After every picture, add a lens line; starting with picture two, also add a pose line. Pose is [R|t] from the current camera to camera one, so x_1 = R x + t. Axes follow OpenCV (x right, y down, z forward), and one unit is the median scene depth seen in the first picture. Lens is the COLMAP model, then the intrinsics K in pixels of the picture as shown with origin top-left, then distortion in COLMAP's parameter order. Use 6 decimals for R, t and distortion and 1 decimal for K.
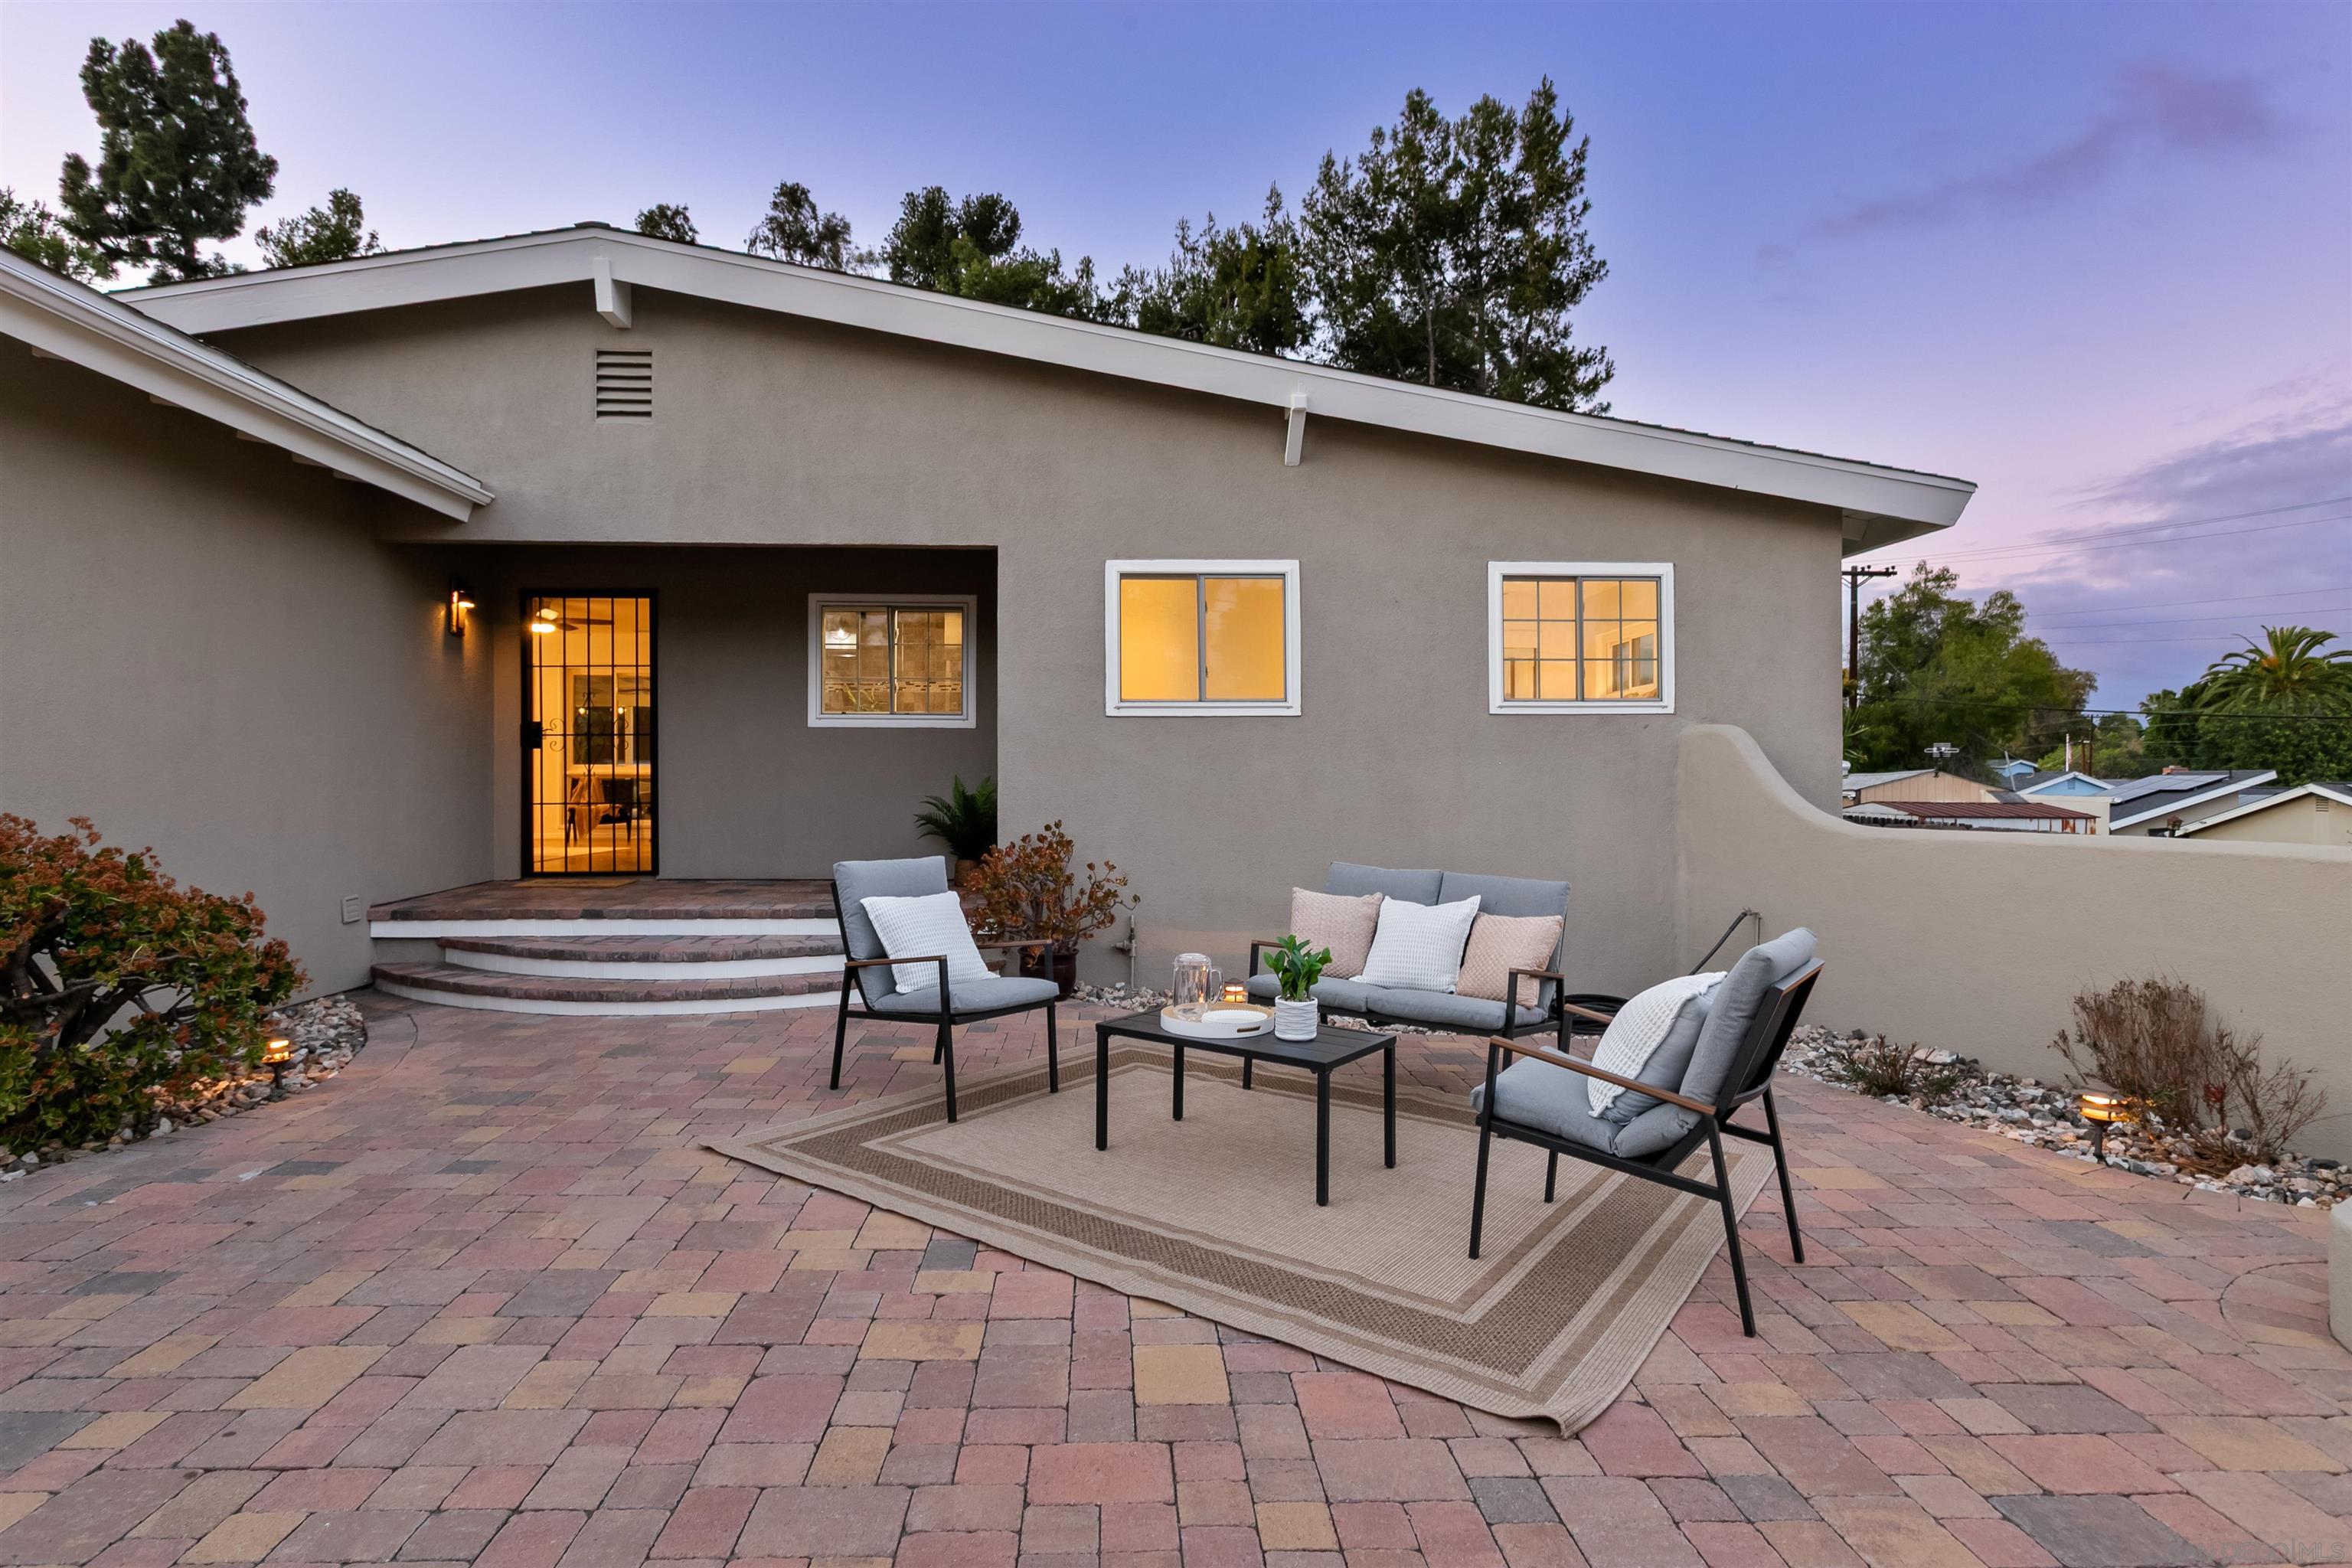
lens RADIAL K [[1229.0, 0, 1176.0], [0, 1229.0, 784.0], [0, 0, 1]] dist [-0.003803, -0.000949]
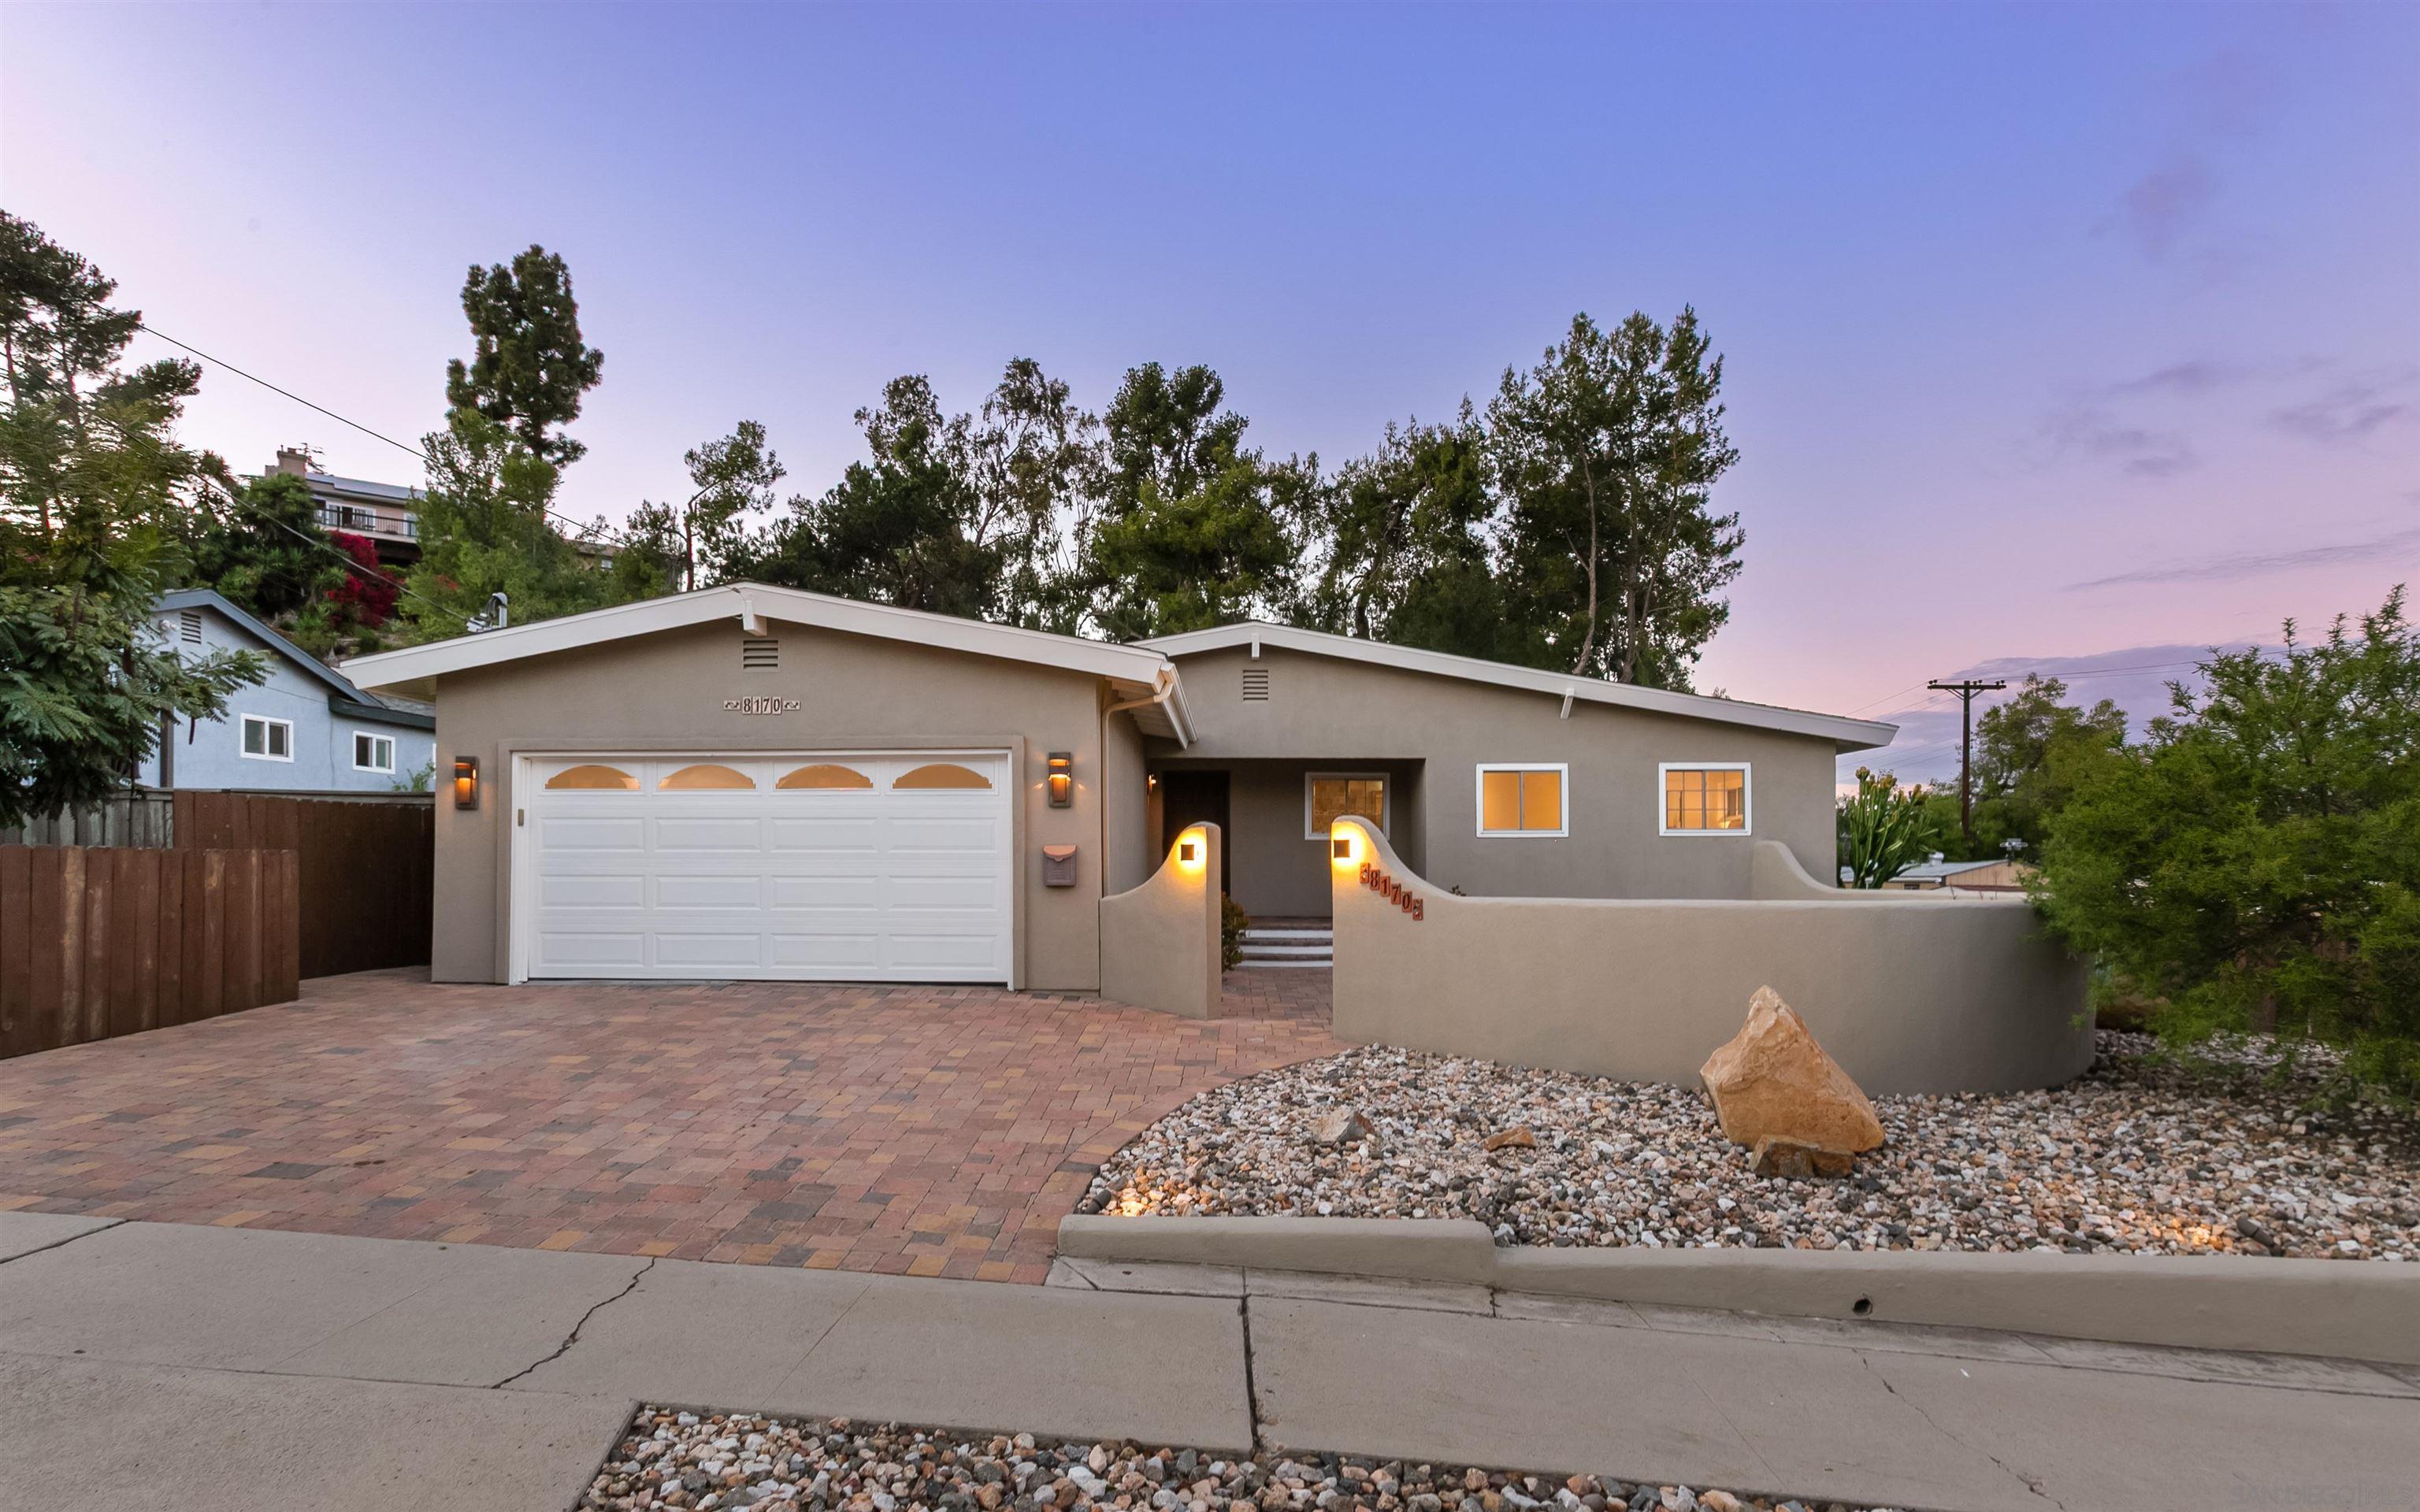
lens RADIAL K [[1231.3, 0, 1172.5], [0, 1231.3, 871.5], [0, 0, 1]] dist [-0.023196, 0.000023]
pose [[0.994443, 0.003568, -0.105215, -0.081584], [-0.003372, 0.999992, 0.002037, 0.000577], [0.105221, -0.001671, 0.994447, -0.272565]]
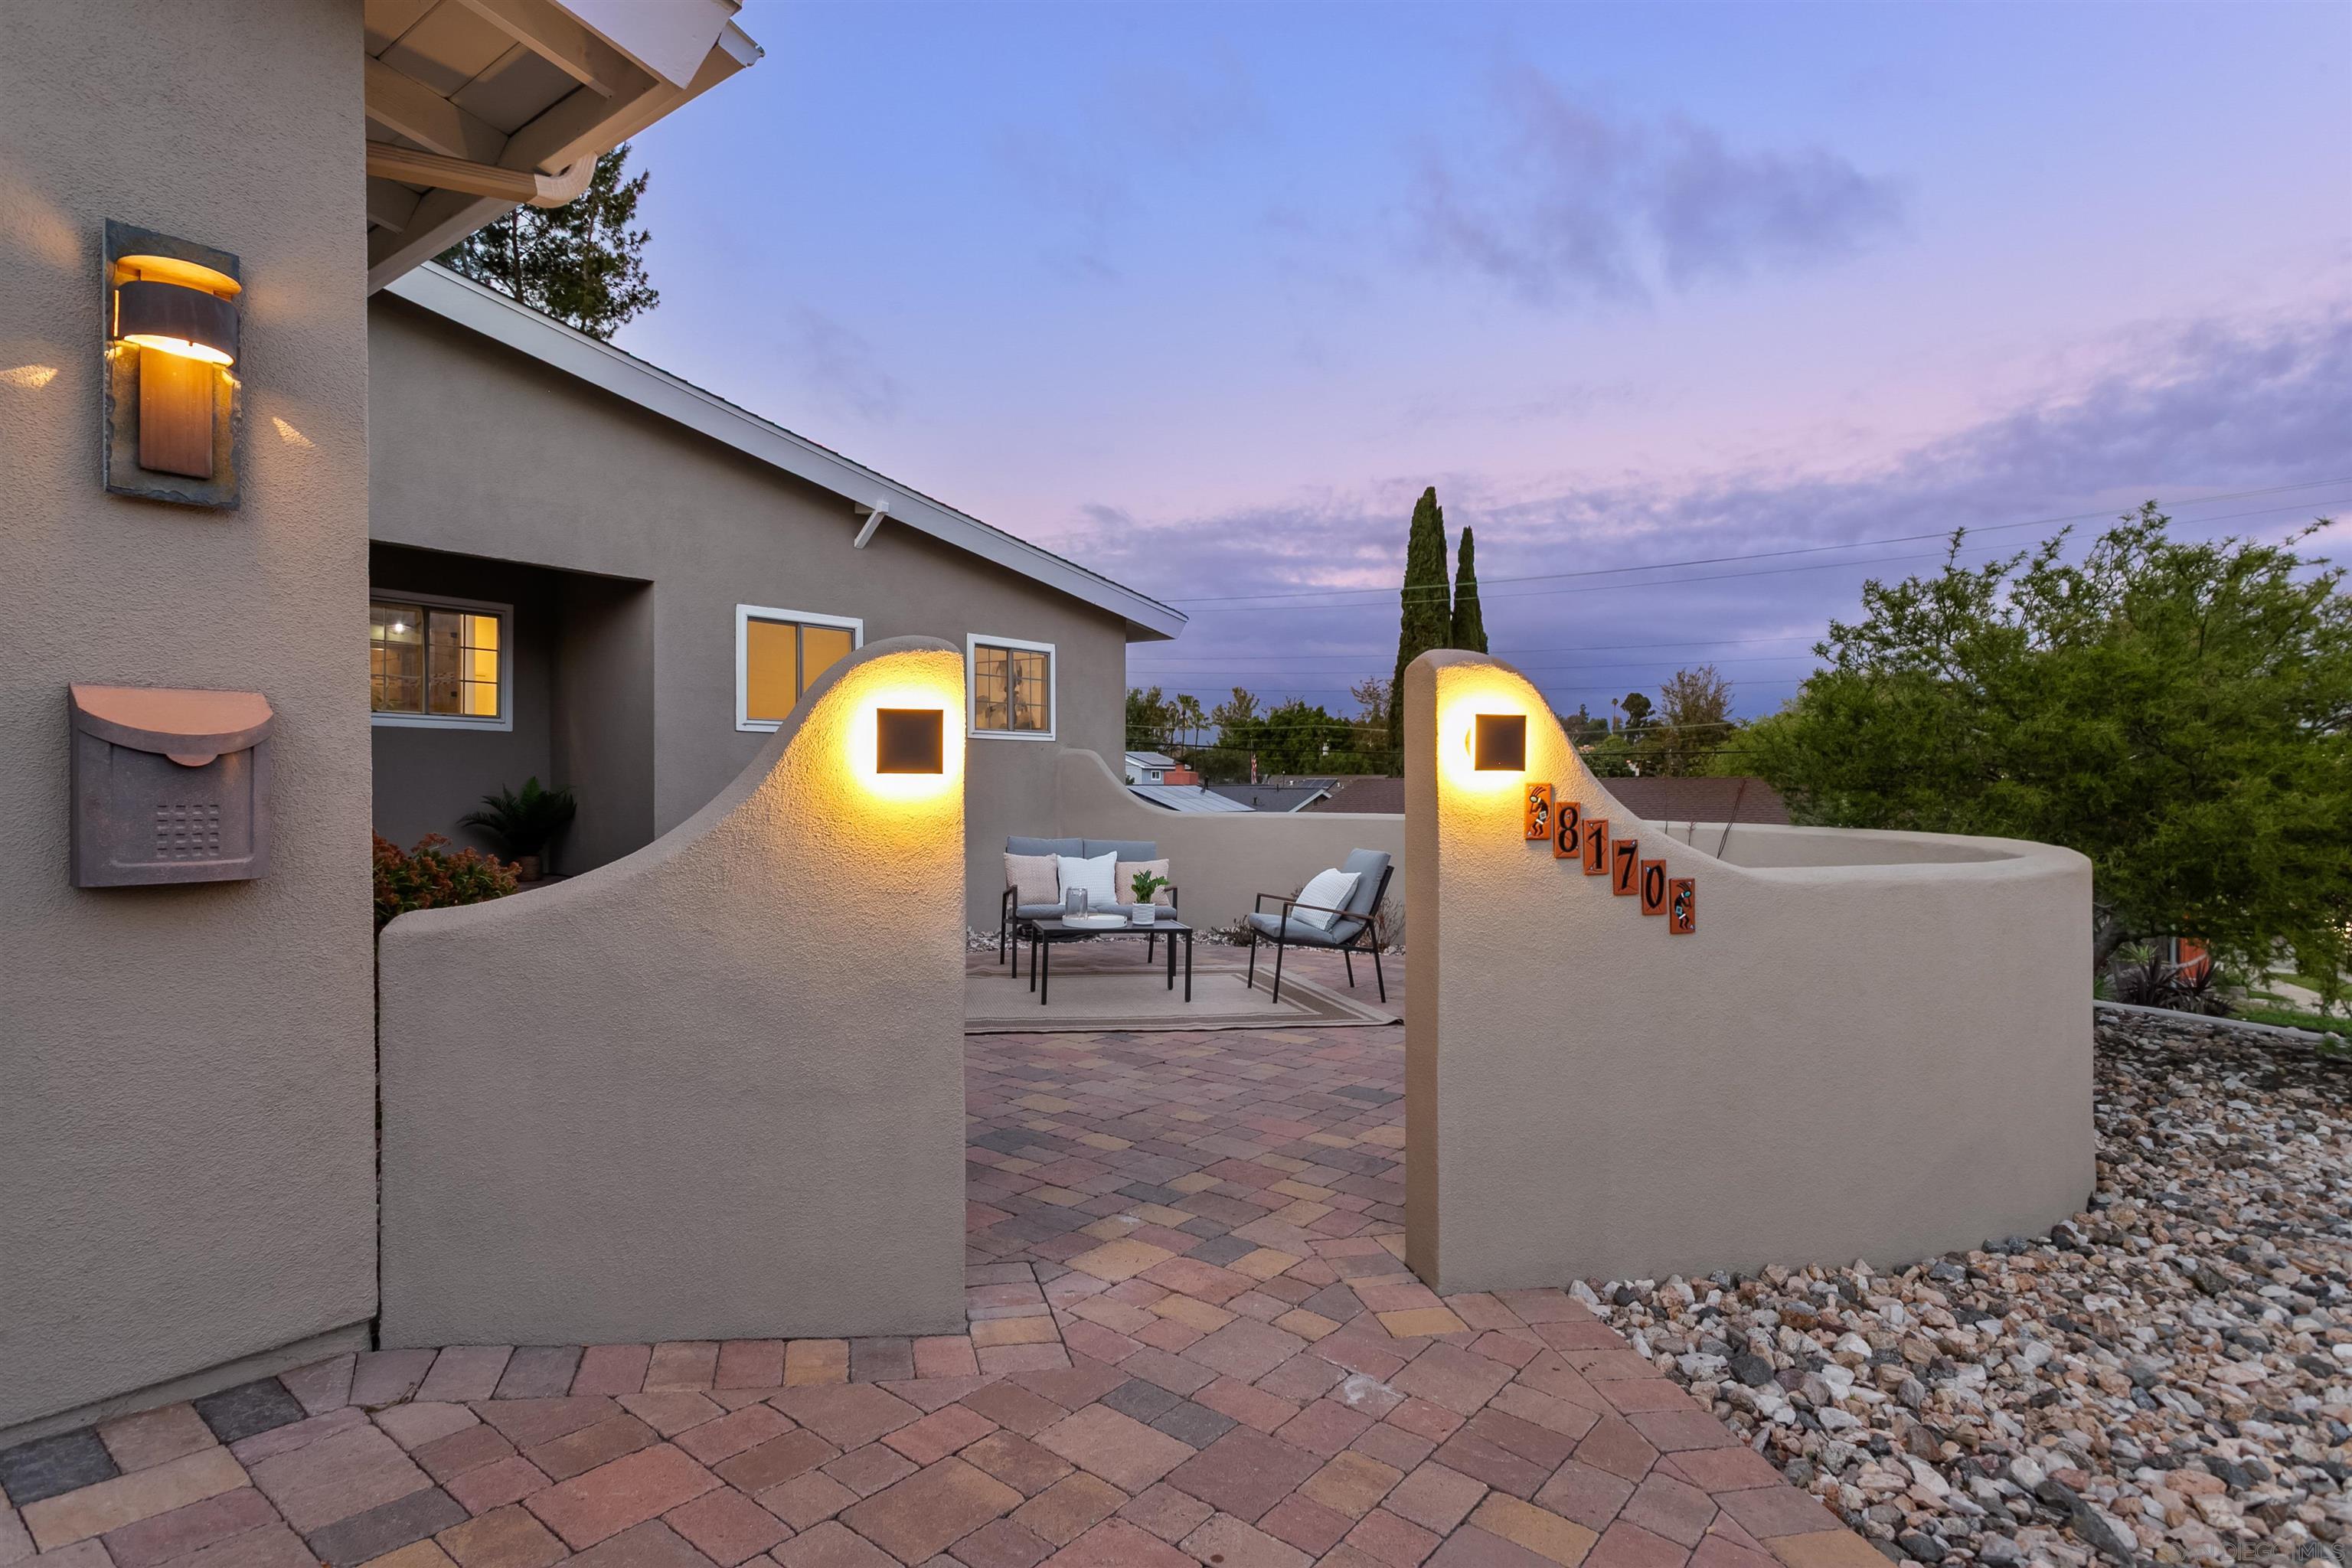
lens RADIAL K [[1229.0, 0, 1176.0], [0, 1229.0, 784.0], [0, 0, 1]] dist [-0.003803, -0.000949]
pose [[0.644296, 0.003050, 0.764770, -0.162947], [-0.004612, 0.999989, -0.000103, -0.000767], [-0.764762, -0.003461, 0.644304, -0.029984]]
